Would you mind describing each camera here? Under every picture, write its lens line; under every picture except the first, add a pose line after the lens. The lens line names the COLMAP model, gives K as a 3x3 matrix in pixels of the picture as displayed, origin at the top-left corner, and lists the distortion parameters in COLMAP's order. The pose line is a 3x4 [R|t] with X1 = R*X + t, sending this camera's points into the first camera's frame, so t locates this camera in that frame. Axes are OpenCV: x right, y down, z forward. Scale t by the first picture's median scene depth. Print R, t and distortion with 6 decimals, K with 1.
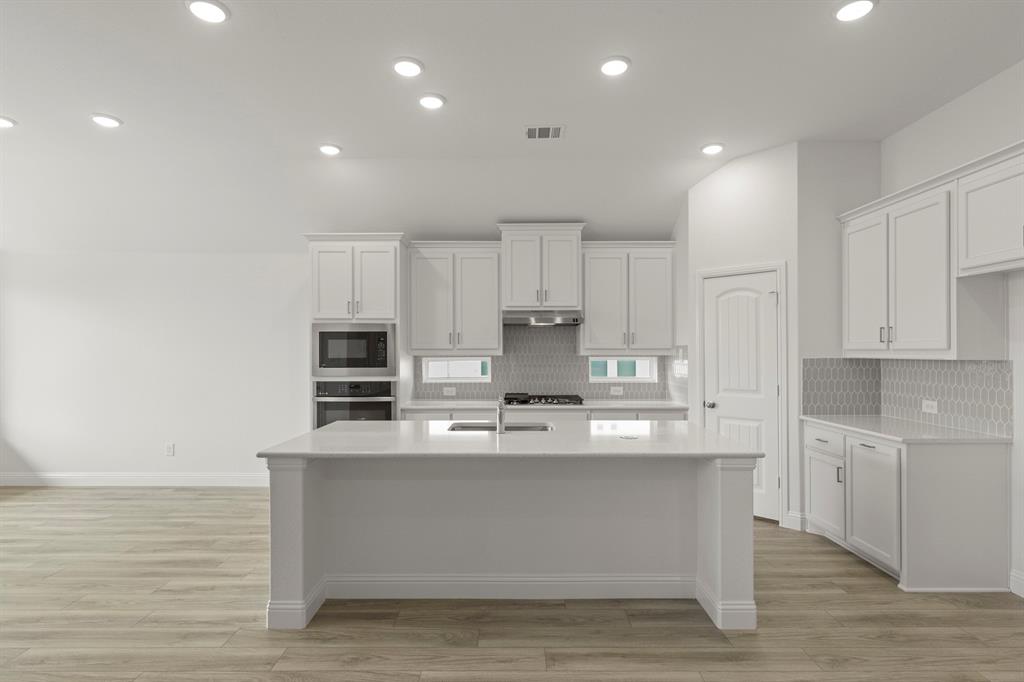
lens RADIAL K [[521.9, 0, 510.7], [0, 521.9, 348.5], [0, 0, 1]] dist [-0.002603, 0.000062]
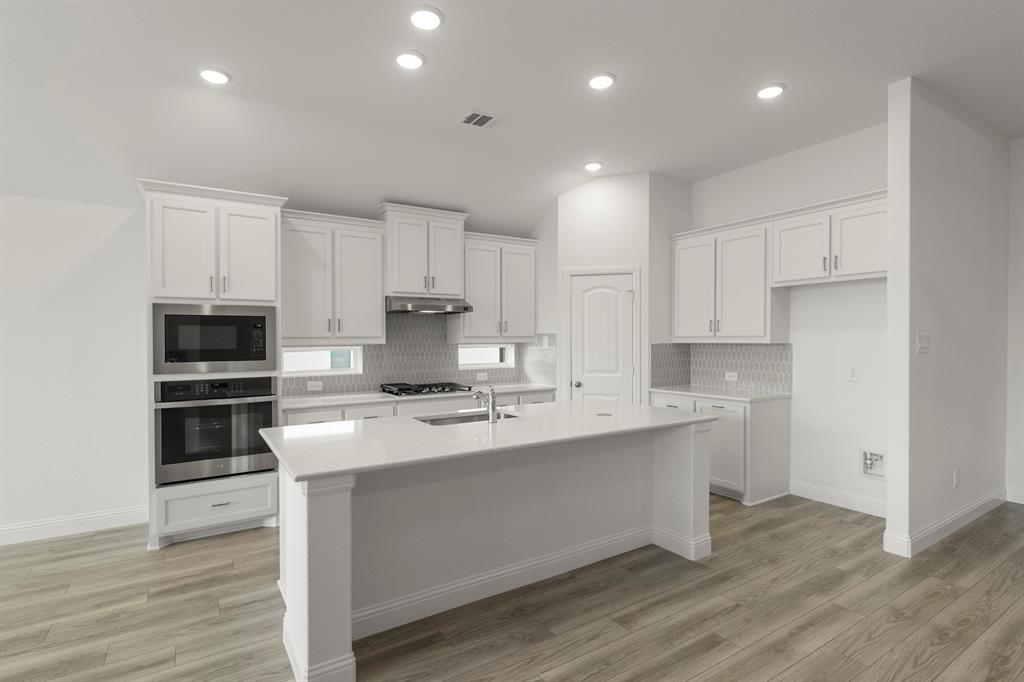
lens RADIAL K [[506.5, 0, 512.0], [0, 506.5, 341.0], [0, 0, 1]] dist [0.000111, 0.000041]
pose [[0.839563, -0.006961, 0.543217, -0.352502], [0.002752, 0.999960, 0.008560, 0.000726], [-0.543255, -0.005691, 0.839548, 0.126871]]
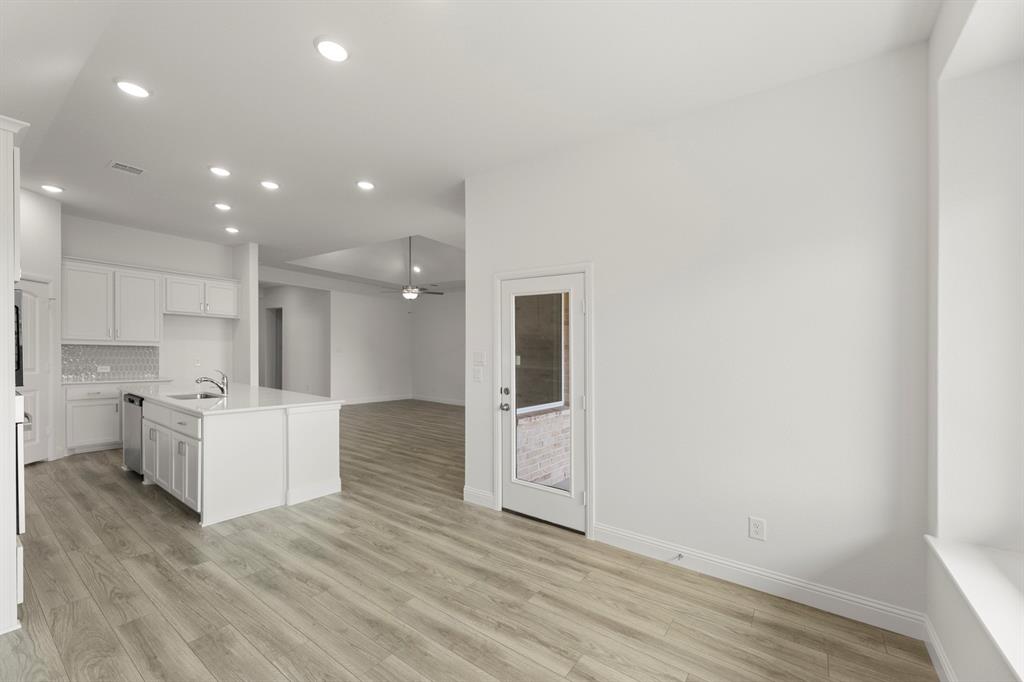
lens RADIAL K [[421.4, 0, 516.9], [0, 421.4, 348.9], [0, 0, 1]] dist [0.001473, 0.000076]
pose [[-0.820401, -0.020524, 0.571421, -1.086712], [-0.033697, 0.999354, -0.012485, 0.001780], [-0.570795, -0.029498, -0.820562, 1.108243]]
